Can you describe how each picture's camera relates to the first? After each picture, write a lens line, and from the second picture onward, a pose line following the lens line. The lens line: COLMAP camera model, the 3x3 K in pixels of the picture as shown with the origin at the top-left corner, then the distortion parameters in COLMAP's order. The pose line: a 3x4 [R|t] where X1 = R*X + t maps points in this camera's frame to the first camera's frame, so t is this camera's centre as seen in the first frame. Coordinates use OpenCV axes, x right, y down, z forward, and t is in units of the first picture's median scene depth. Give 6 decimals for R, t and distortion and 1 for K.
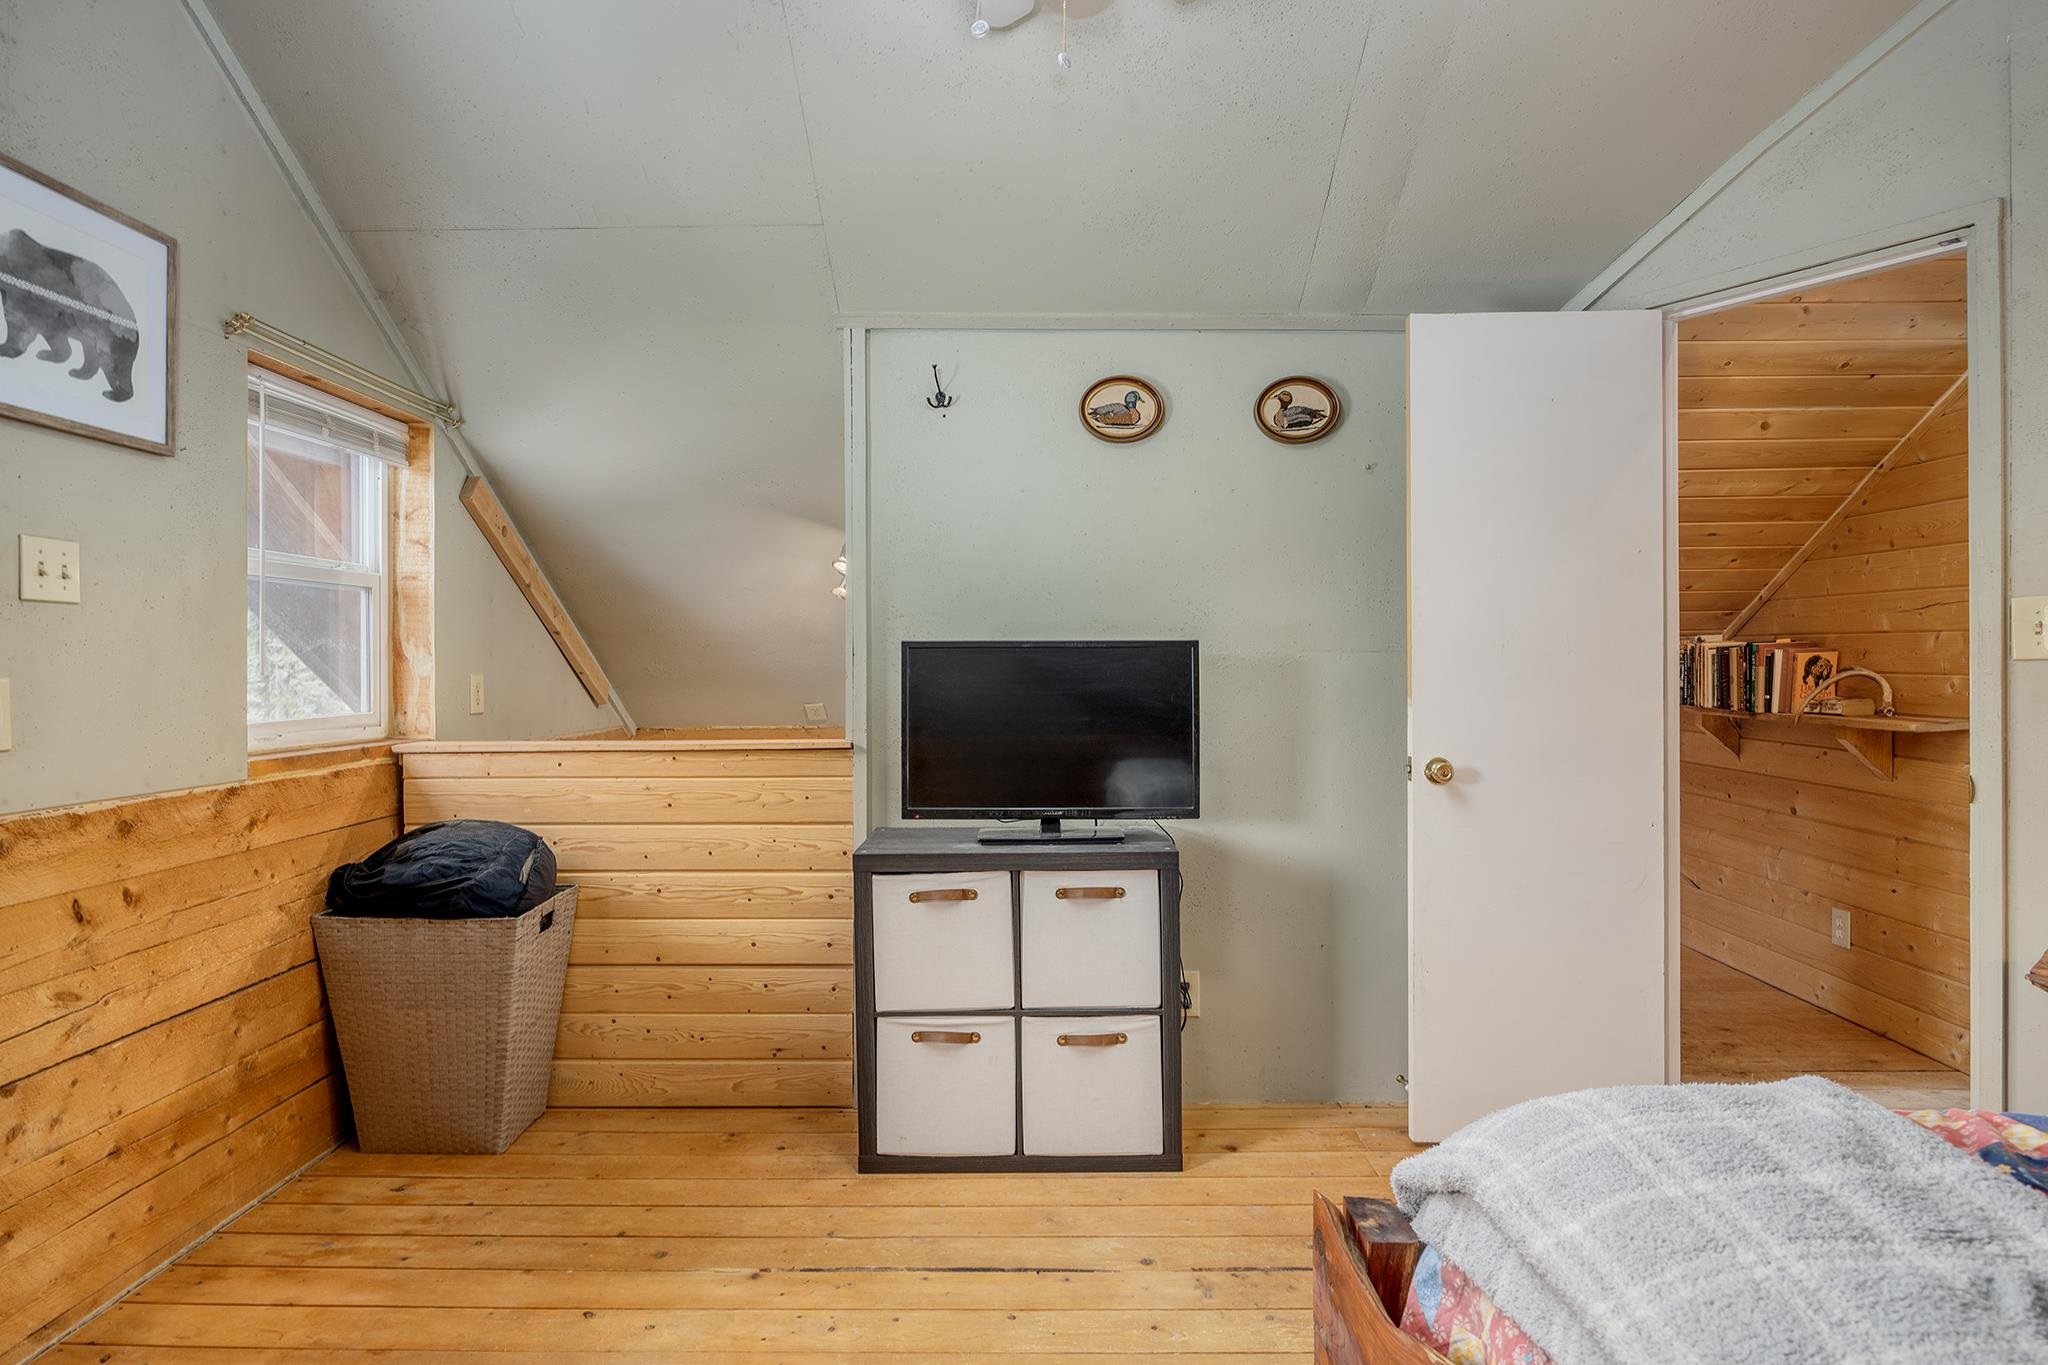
lens RADIAL K [[1082.4, 0, 1038.7], [0, 1082.4, 672.4], [0, 0, 1]] dist [-0.006714, -0.000234]
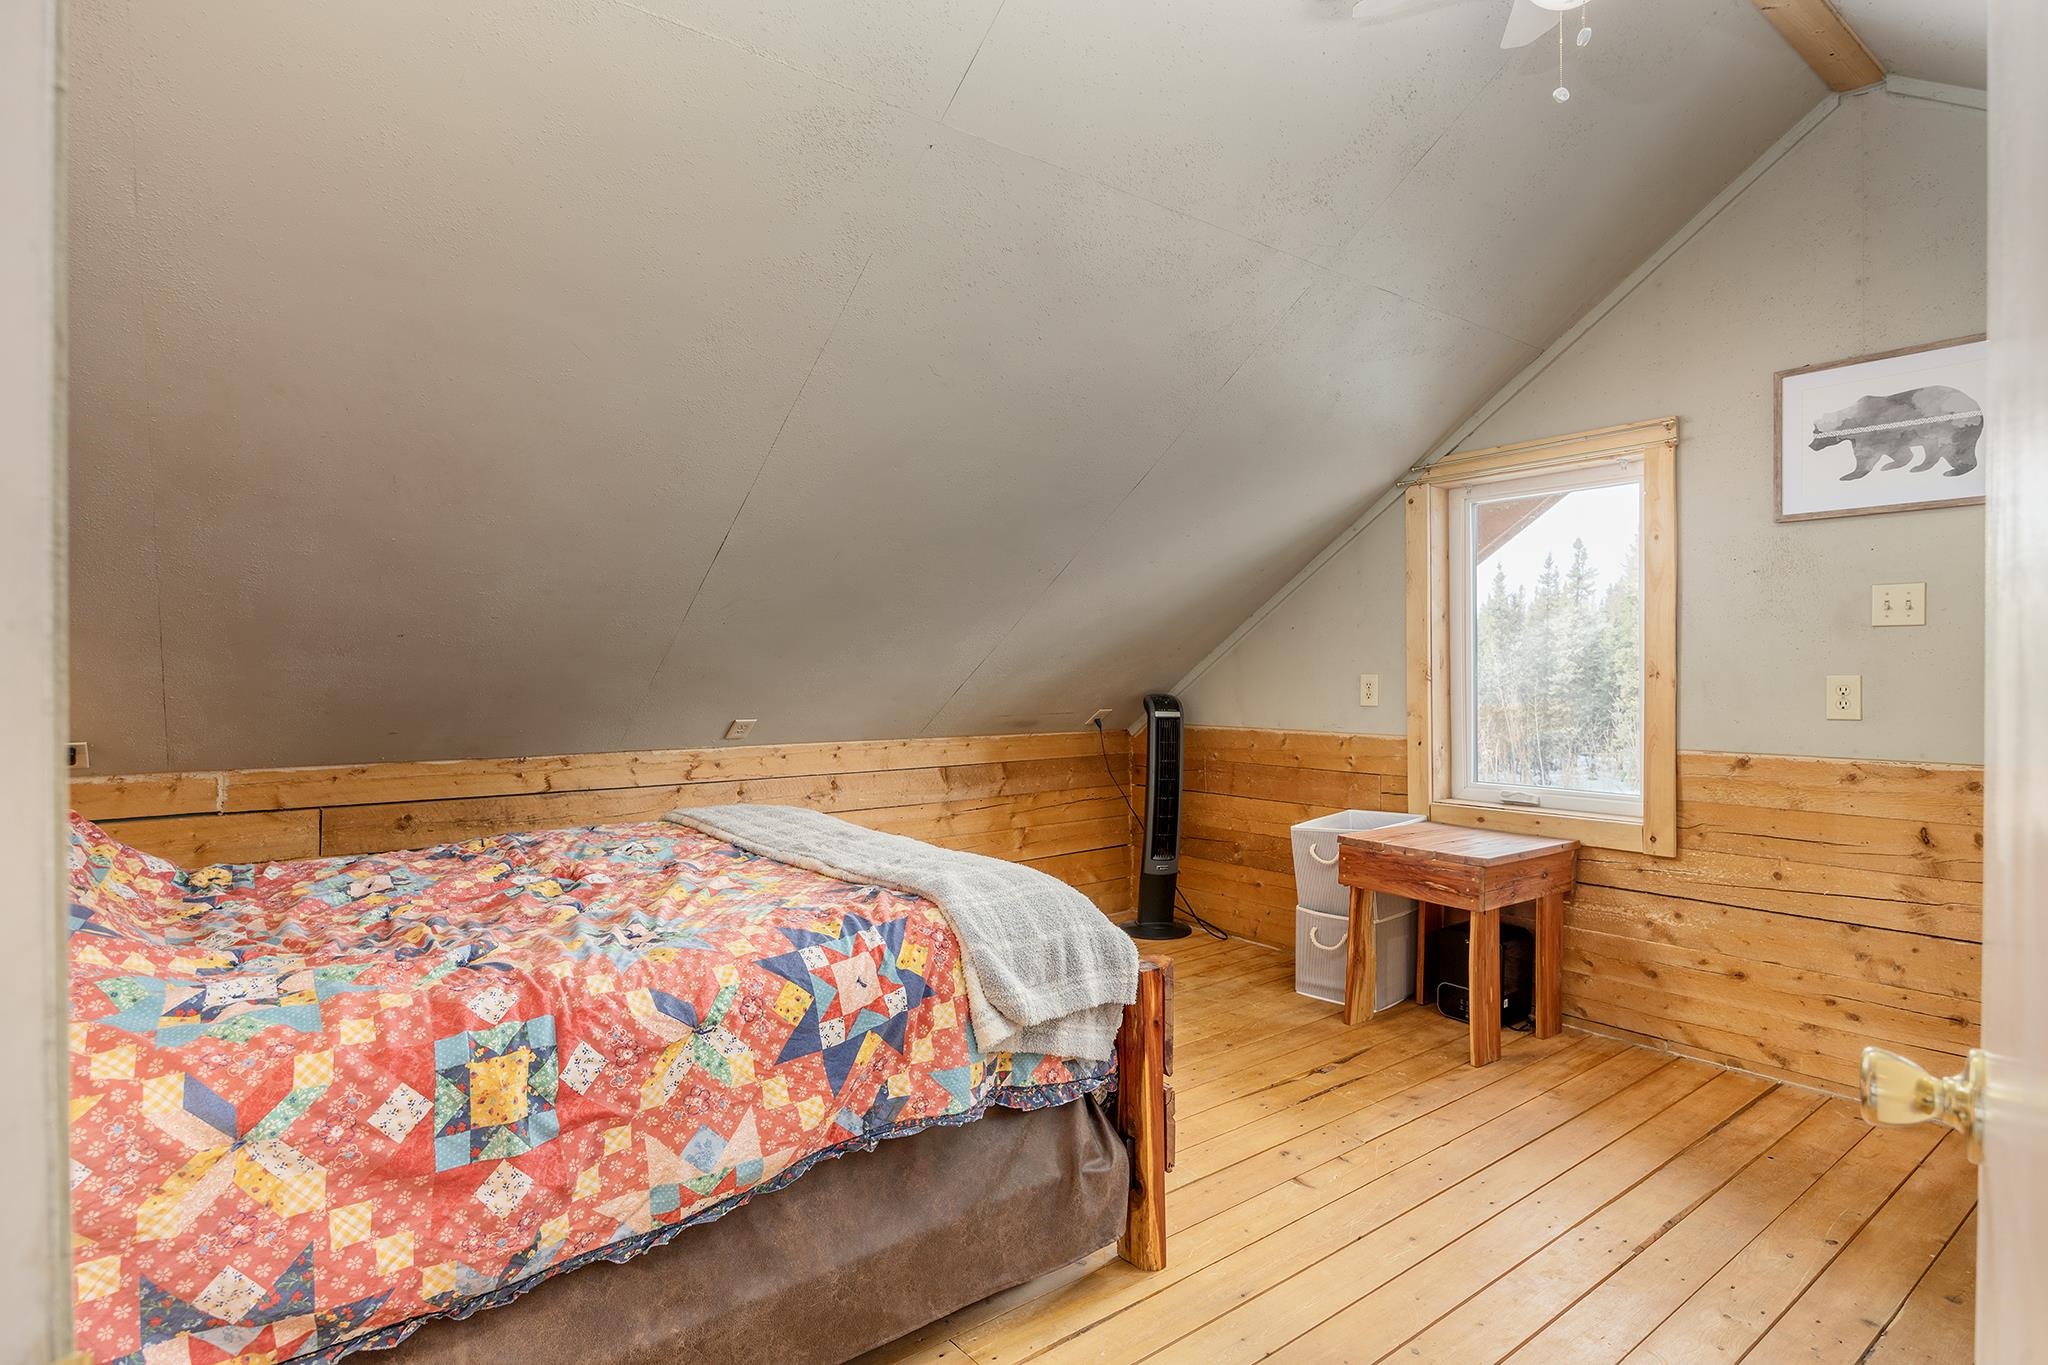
lens RADIAL K [[1082.4, 0, 1028.8], [0, 1082.4, 679.5], [0, 0, 1]] dist [-0.006714, -0.000234]
pose [[-0.787099, 0.010925, -0.616730, 0.890559], [0.003536, 0.999907, 0.013200, -0.012724], [0.616816, 0.008209, -0.787064, 1.295563]]
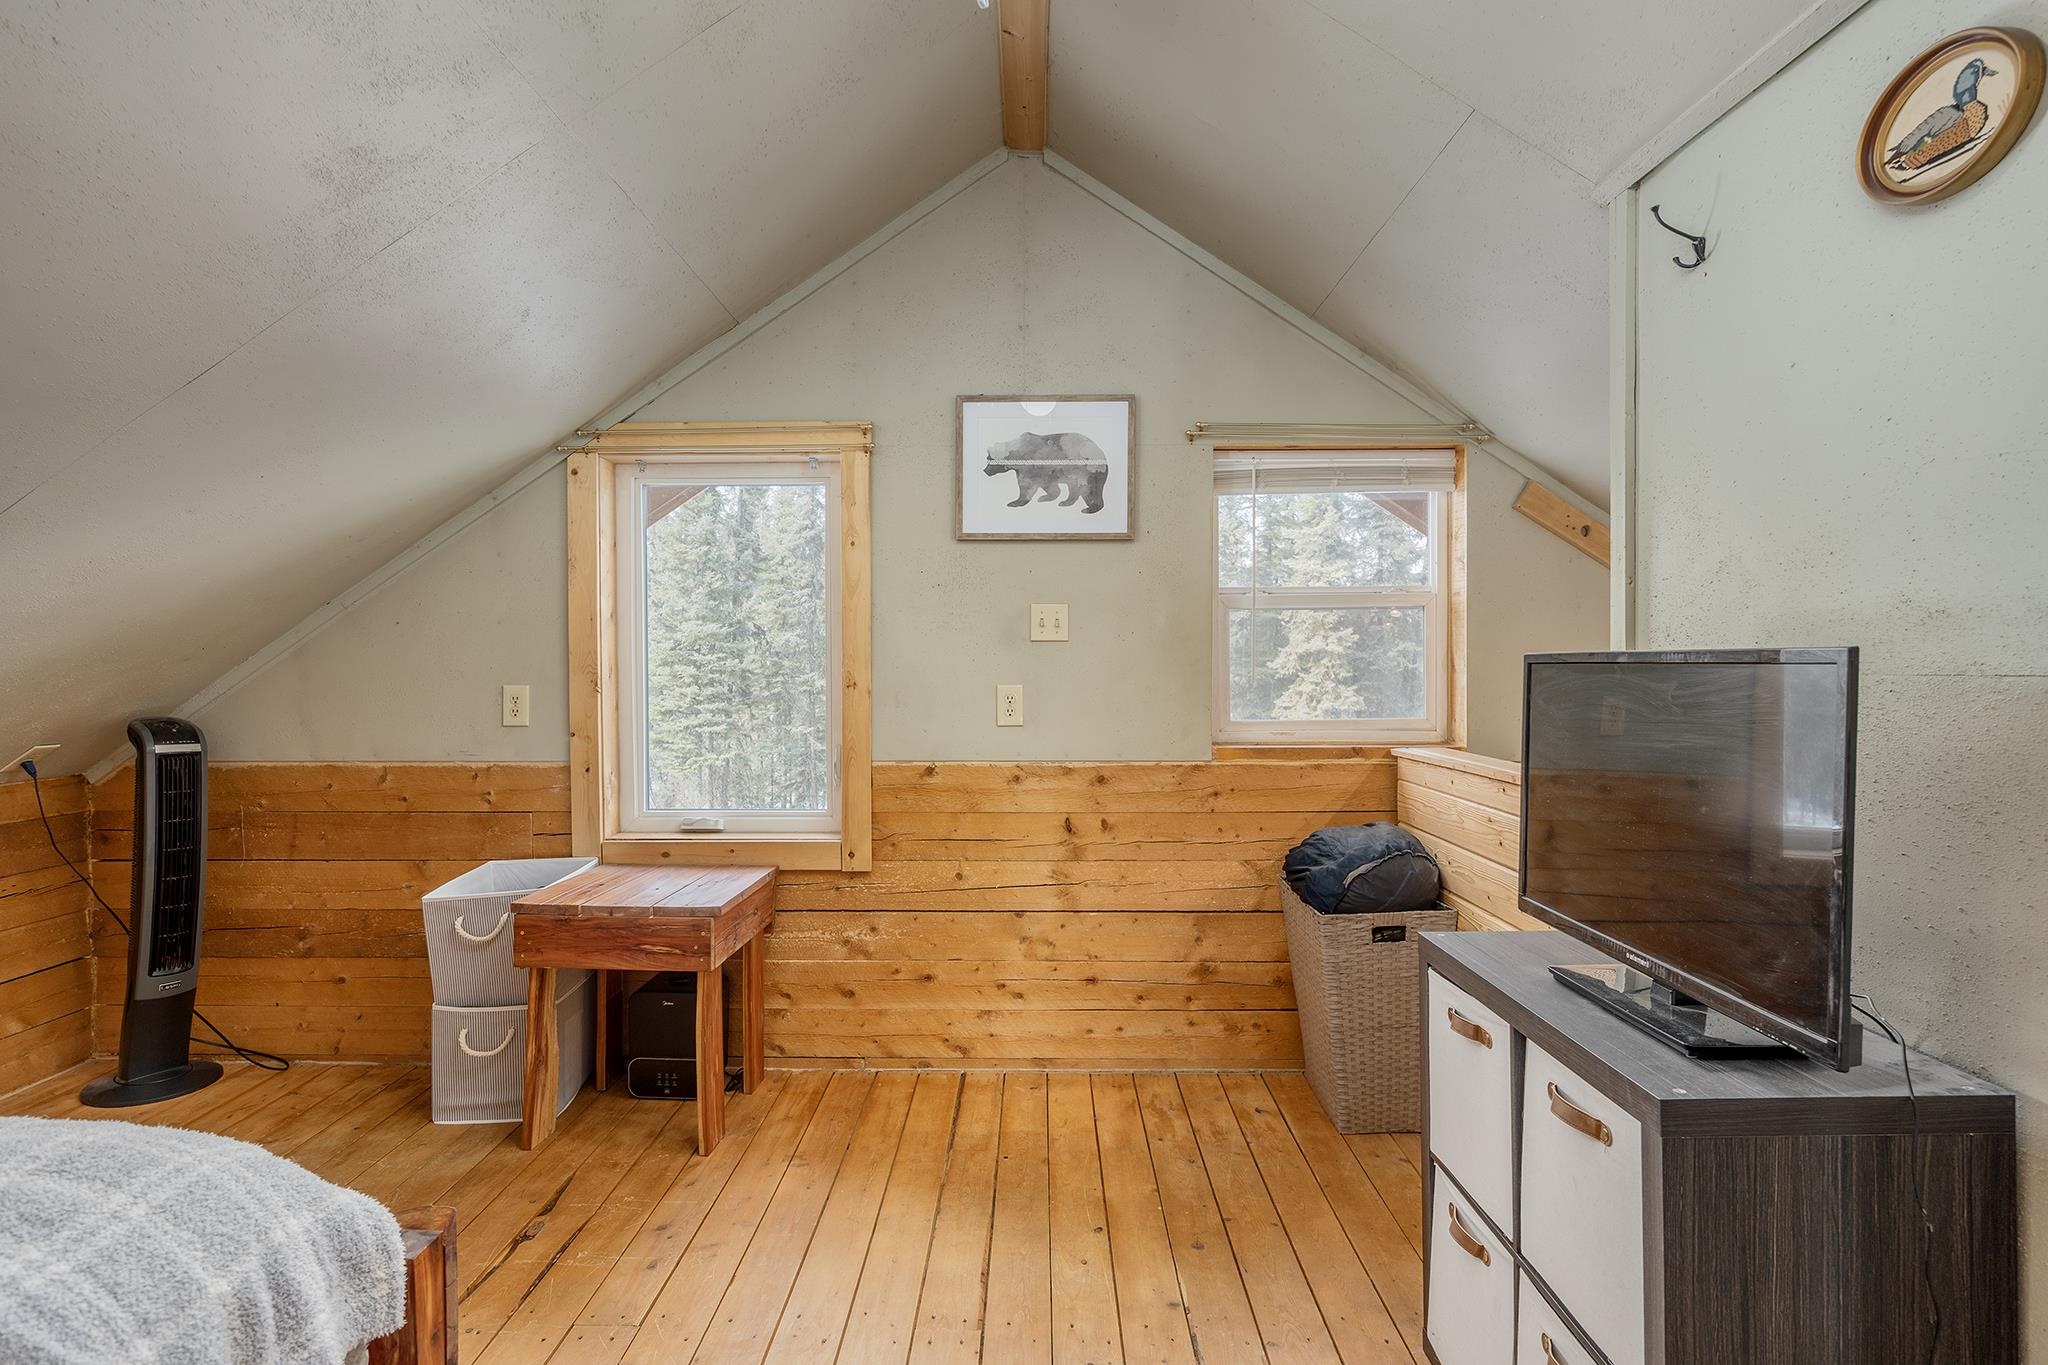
lens RADIAL K [[1082.4, 0, 1029.4], [0, 1082.4, 676.8], [0, 0, 1]] dist [-0.006714, -0.000234]
pose [[-0.010513, 0.015180, -0.999830, 0.727298], [-0.002751, 0.999881, 0.015209, -0.031264], [0.999941, 0.002910, -0.010470, 0.886210]]
